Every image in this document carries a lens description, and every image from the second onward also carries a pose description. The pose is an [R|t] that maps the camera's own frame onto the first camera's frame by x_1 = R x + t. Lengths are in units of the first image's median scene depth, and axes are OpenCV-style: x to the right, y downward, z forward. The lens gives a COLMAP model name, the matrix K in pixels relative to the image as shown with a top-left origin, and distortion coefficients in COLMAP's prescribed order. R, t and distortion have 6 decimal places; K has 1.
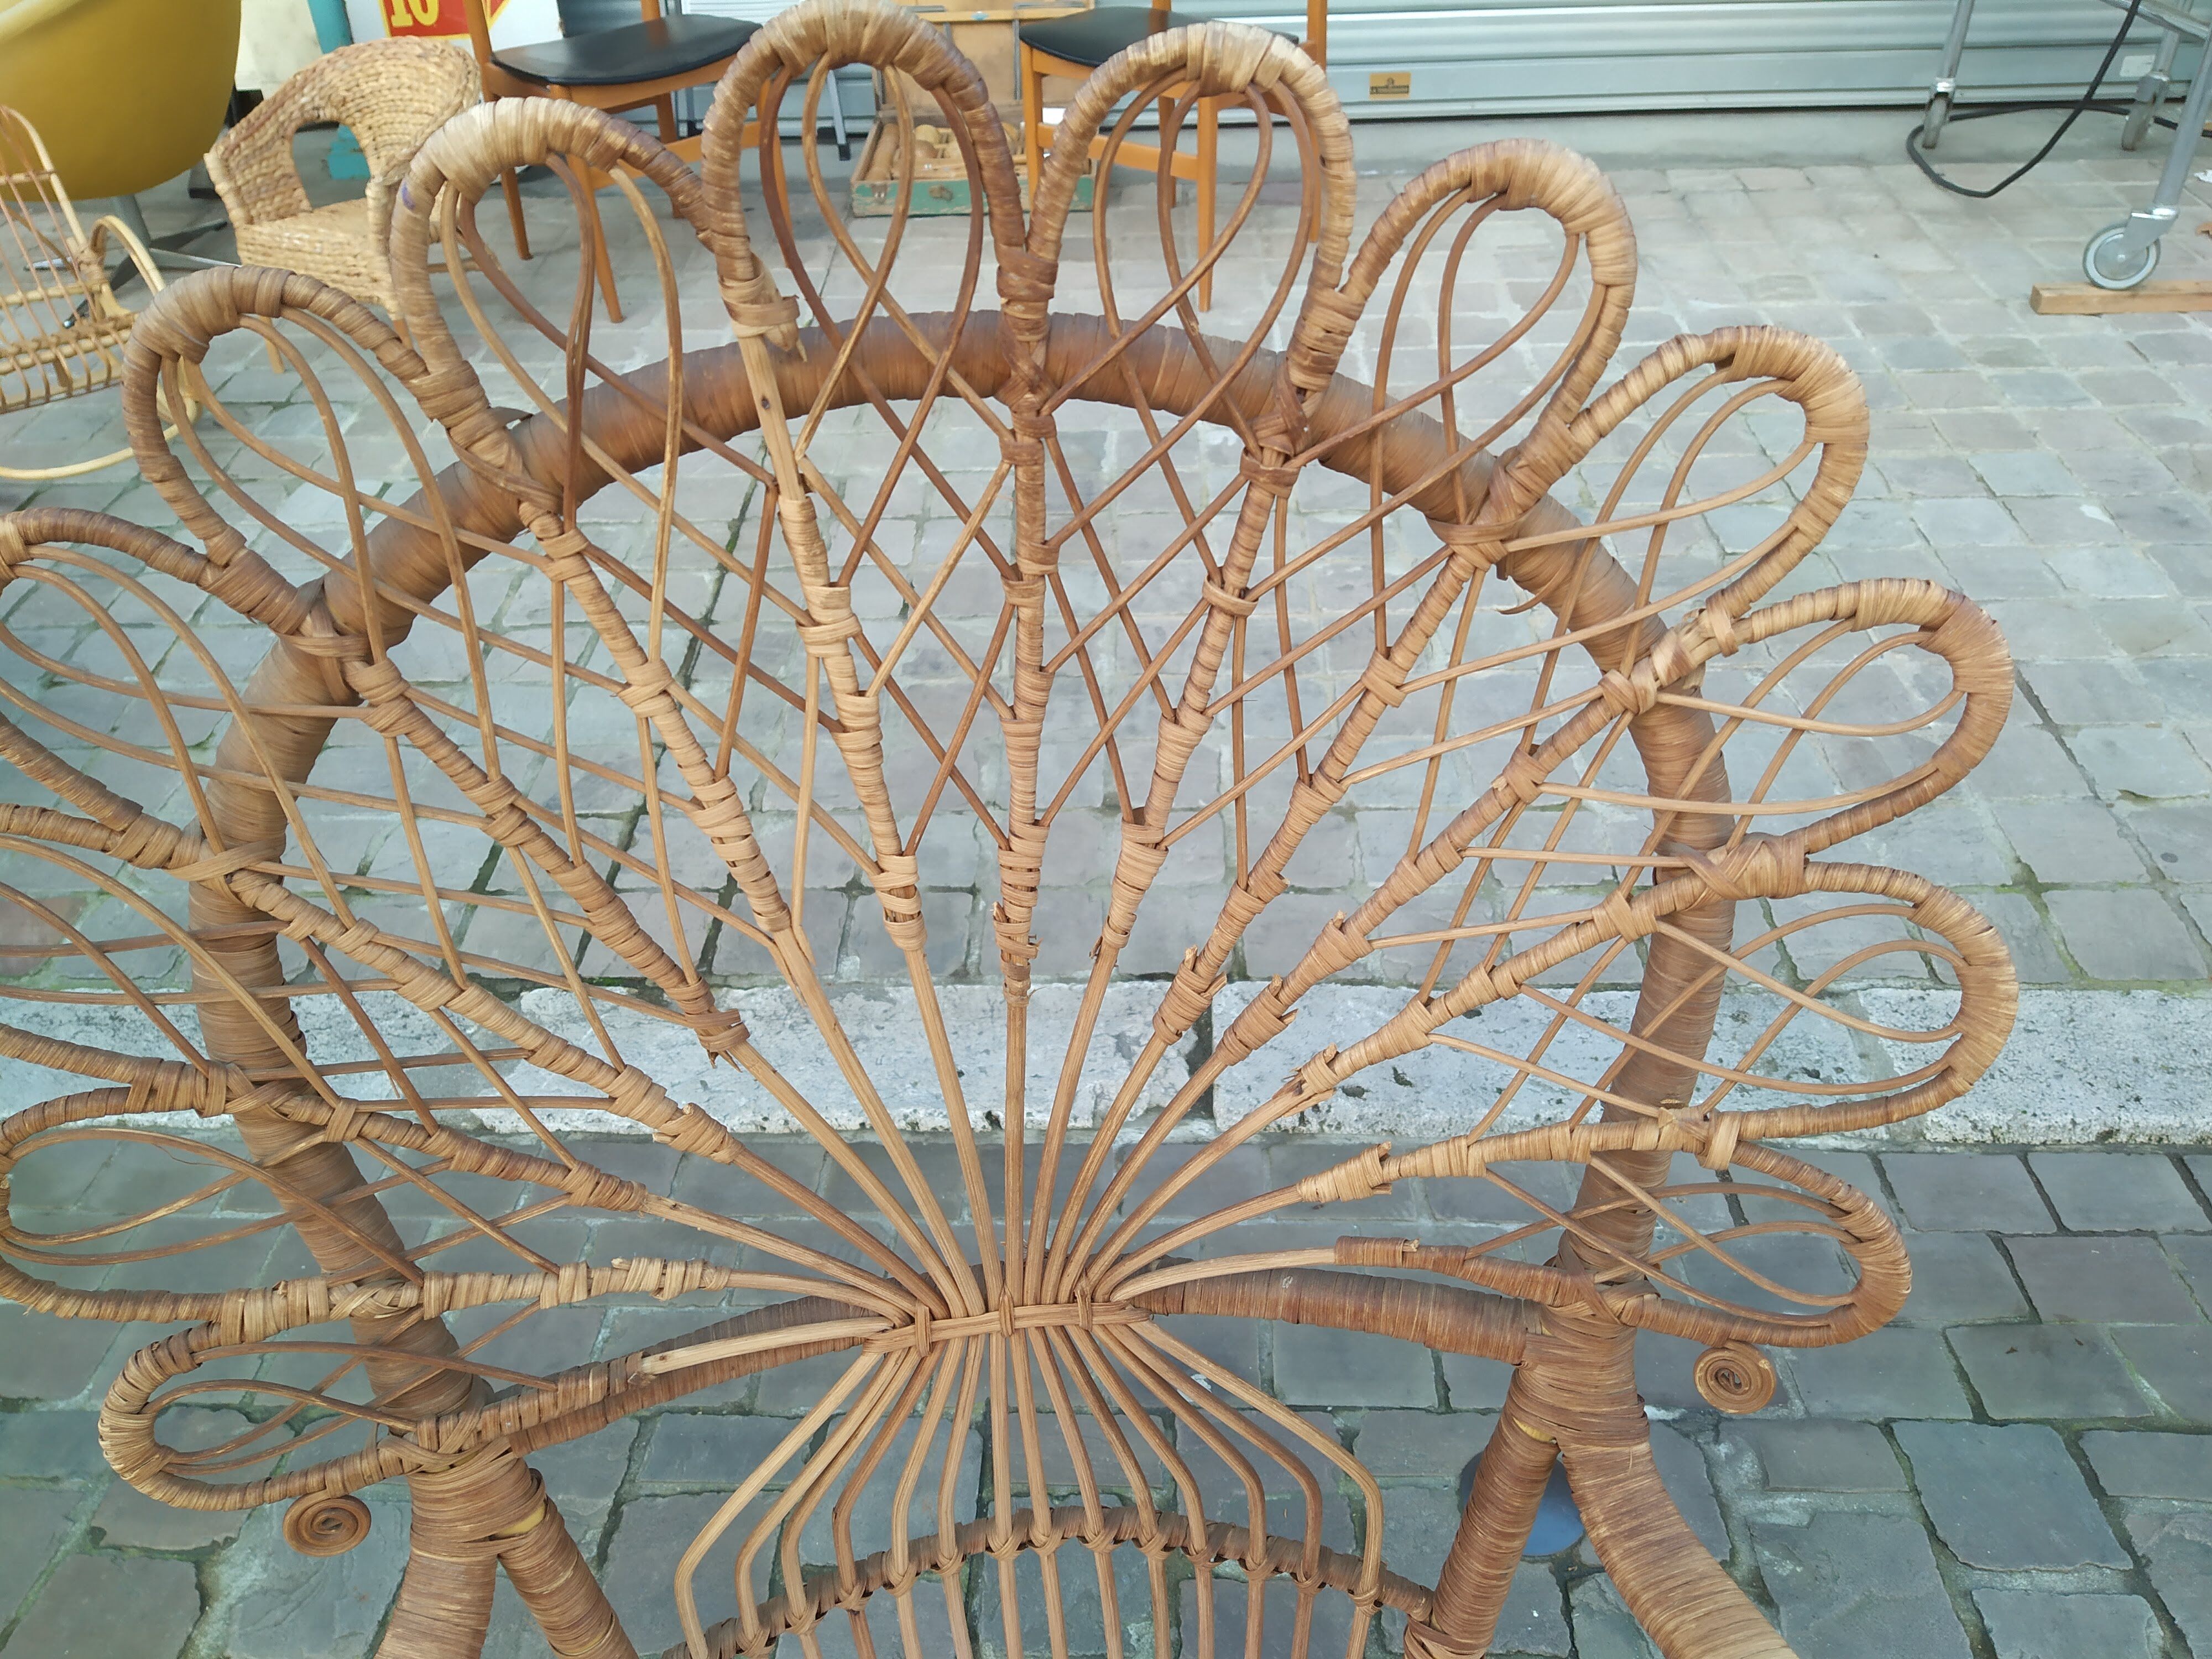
lens RADIAL K [[1640.4, 0, 1105.3], [0, 1640.4, 829.2], [0, 0, 1]] dist [0.088691, -0.119481]
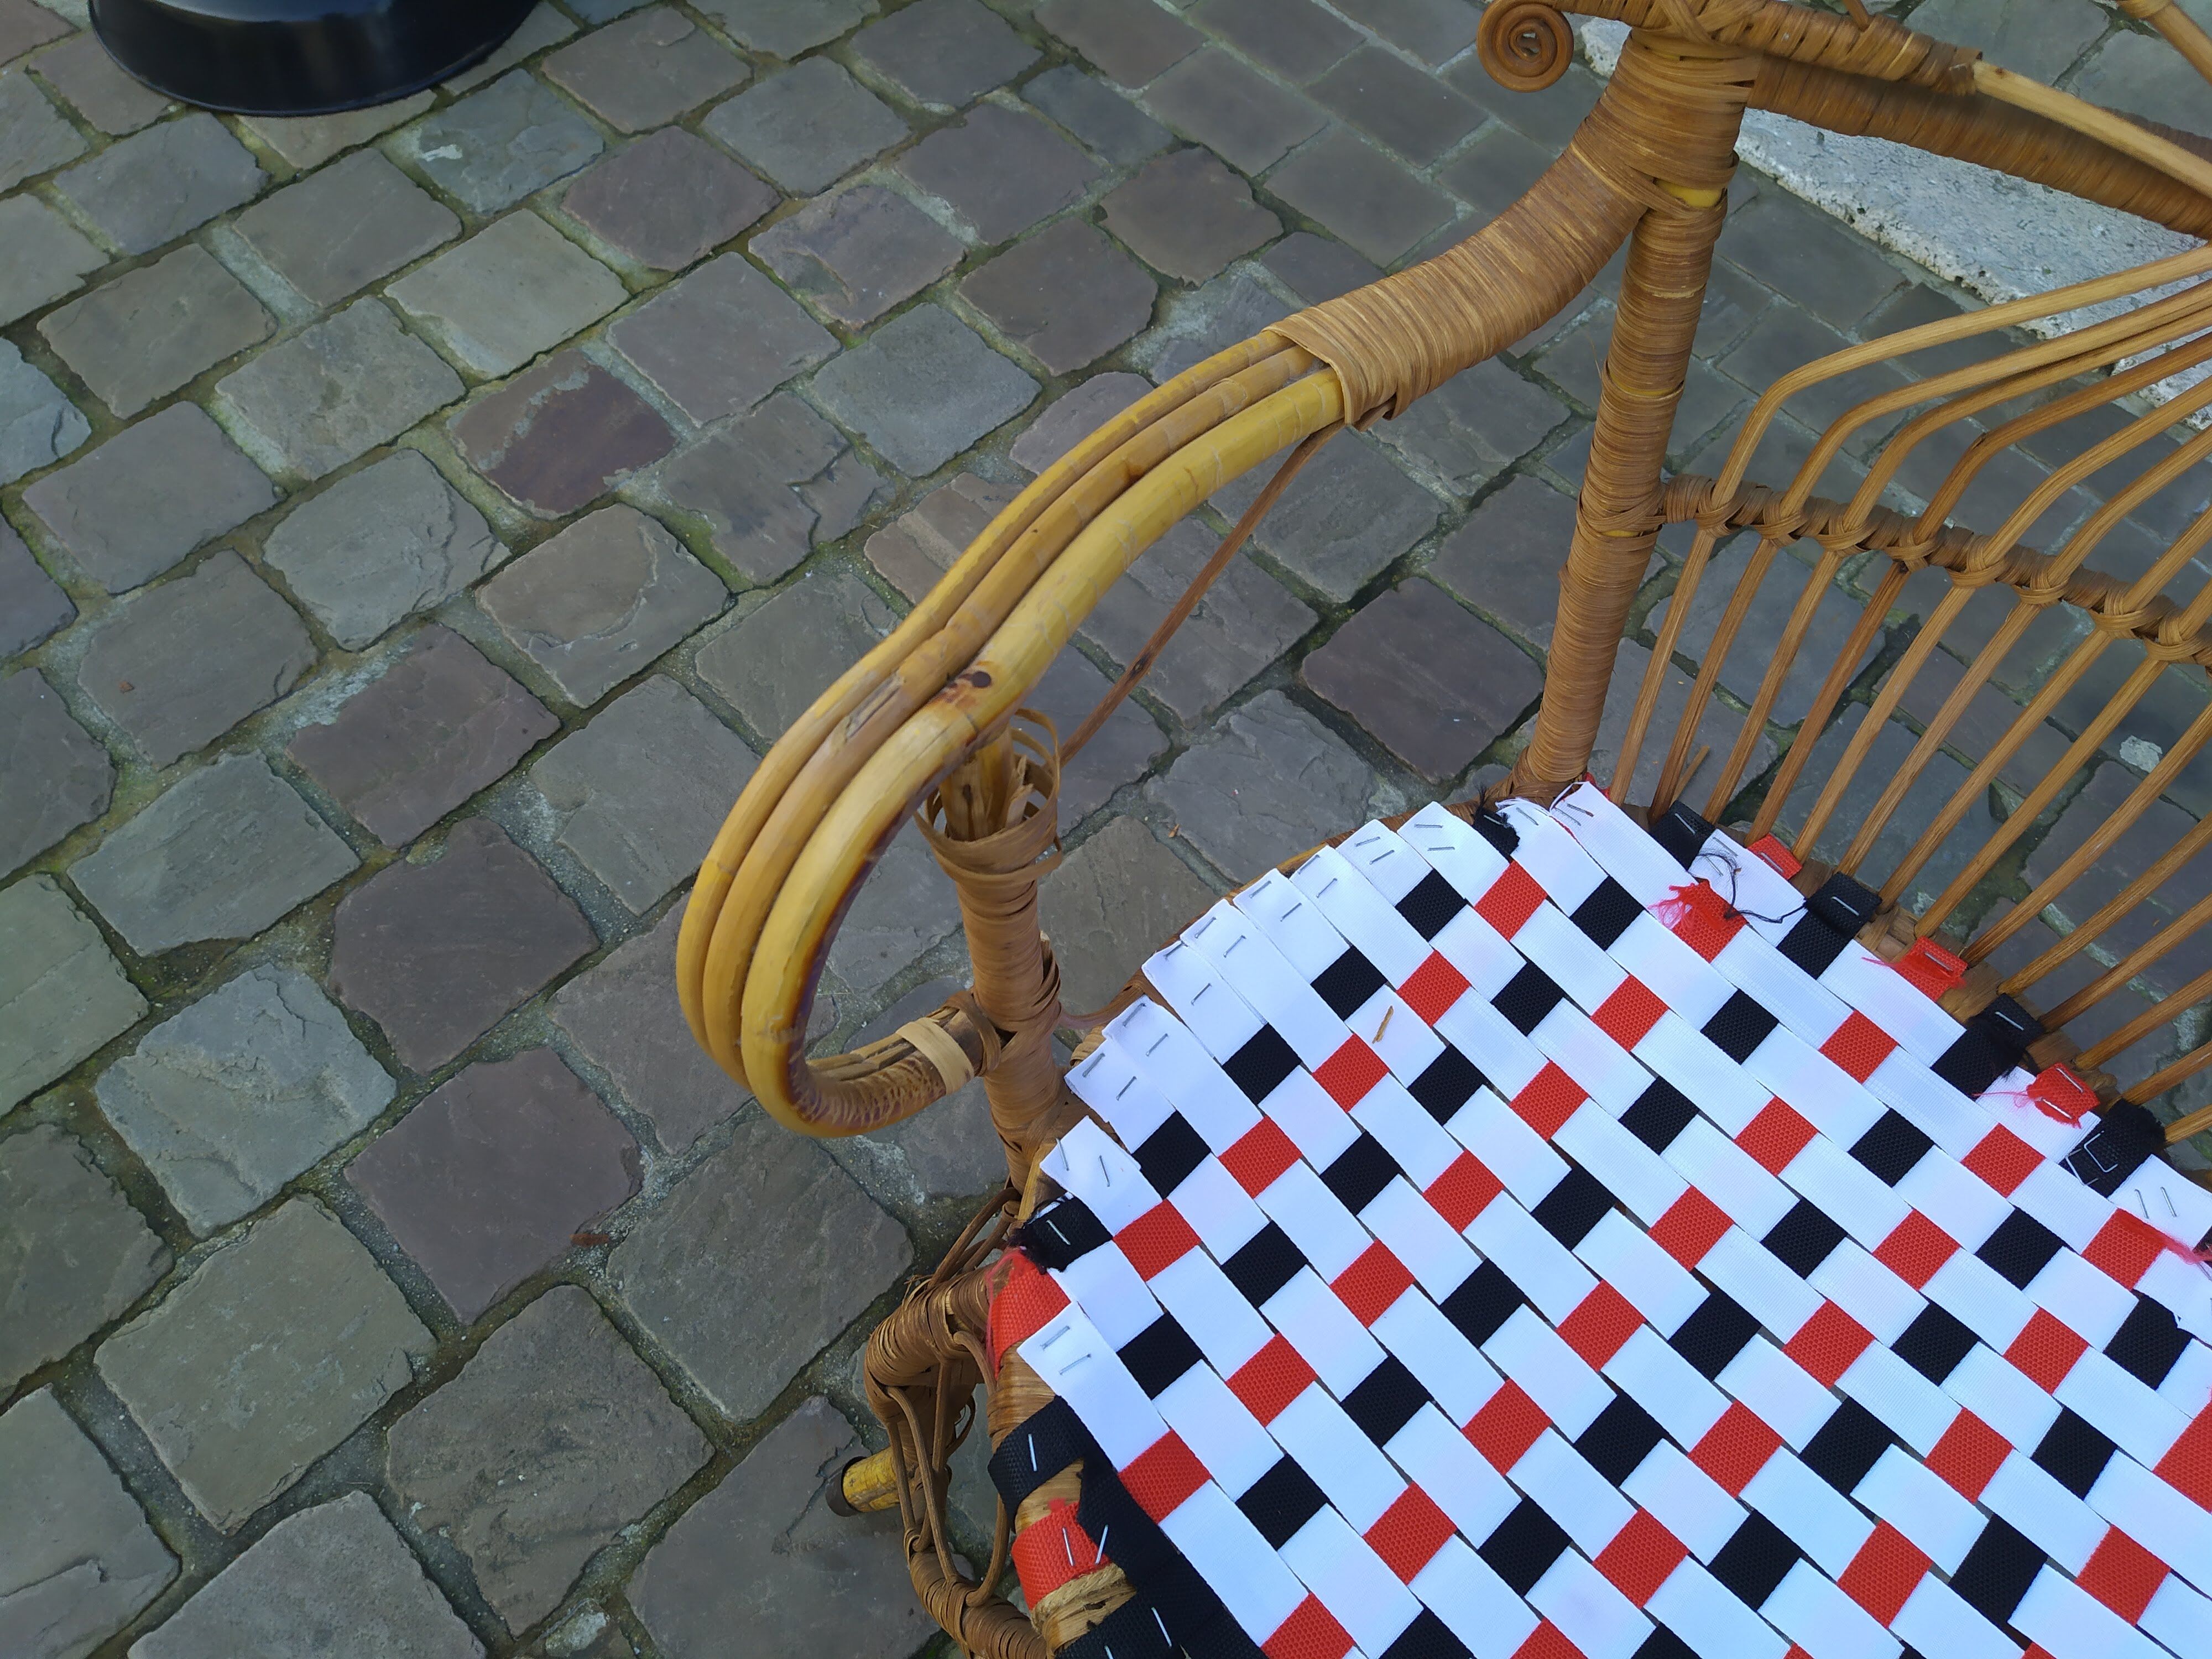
lens RADIAL K [[1640.4, 0, 1108.6], [0, 1640.4, 836.2], [0, 0, 1]] dist [0.088691, -0.119481]
pose [[0.731302, 0.622032, -0.279774, -0.135180], [-0.428444, 0.738116, 0.521173, 0.335759], [0.530691, -0.261267, 0.806291, 0.124680]]
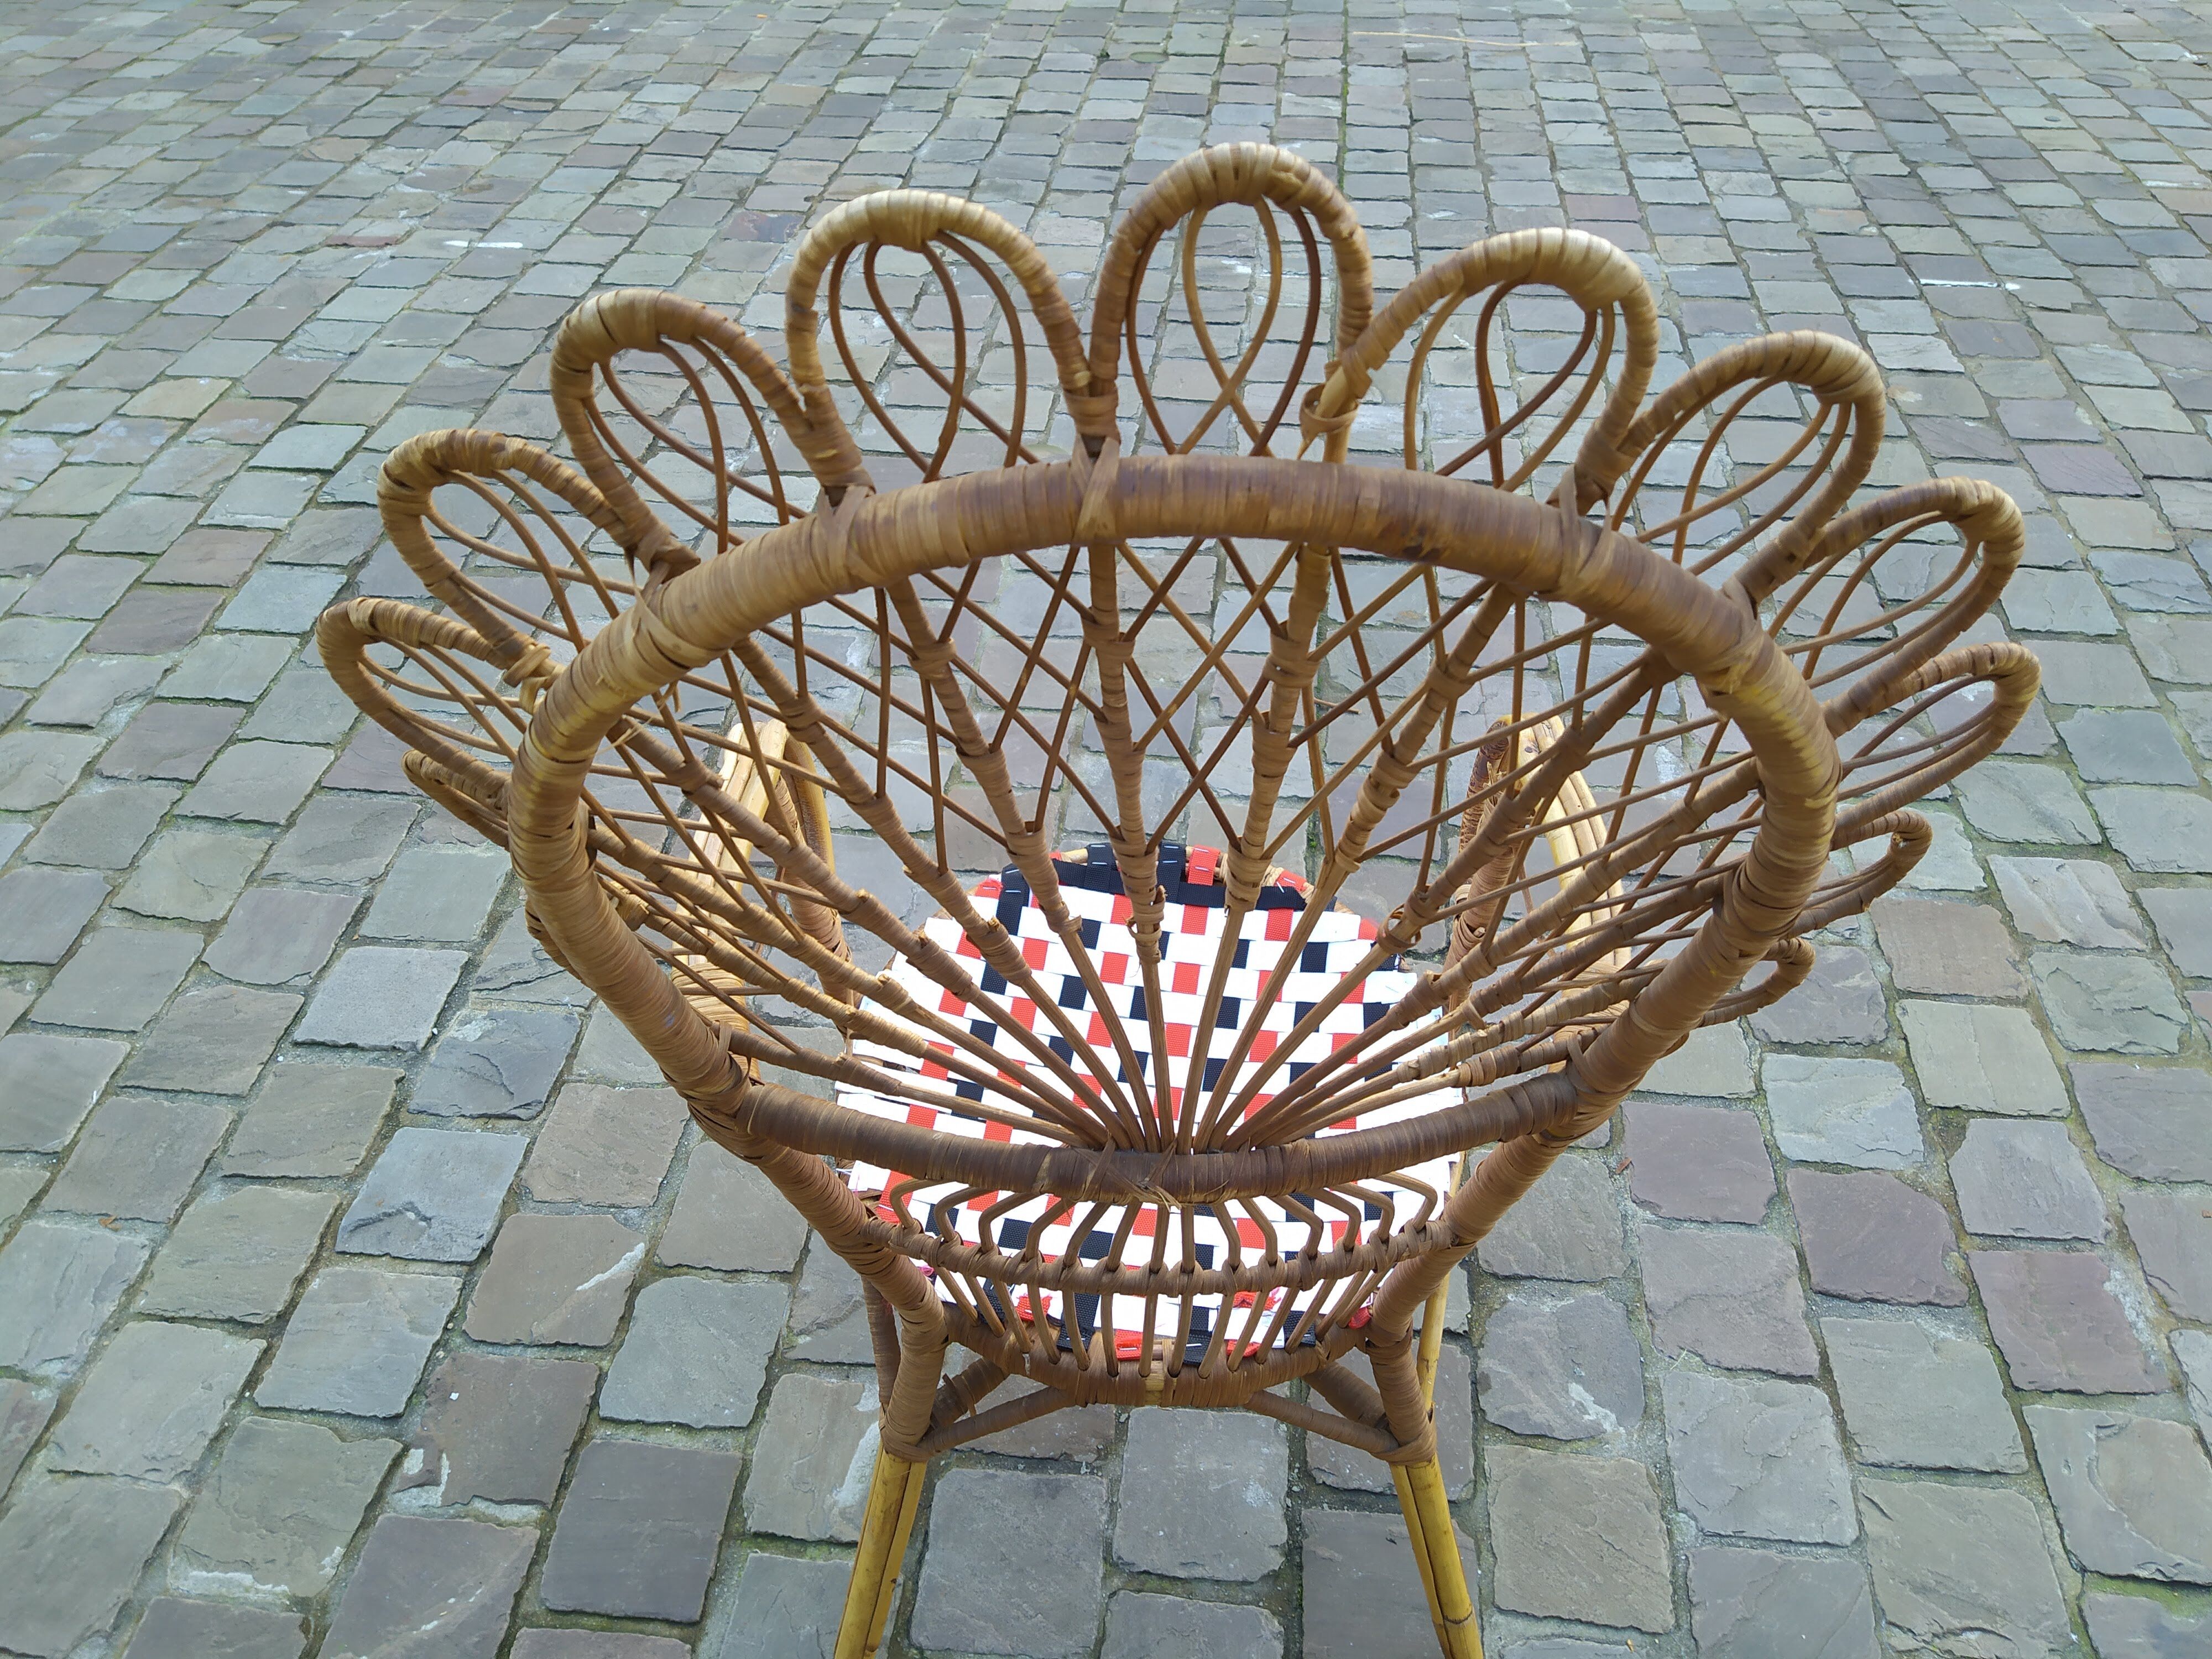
lens RADIAL K [[1640.4, 0, 1110.3], [0, 1640.4, 836.8], [0, 0, 1]] dist [0.088691, -0.119481]
pose [[-0.996330, -0.015427, 0.084190, -0.111786], [0.078422, 0.229548, 0.970133, -0.906219], [-0.034292, 0.973175, -0.227496, 1.047627]]
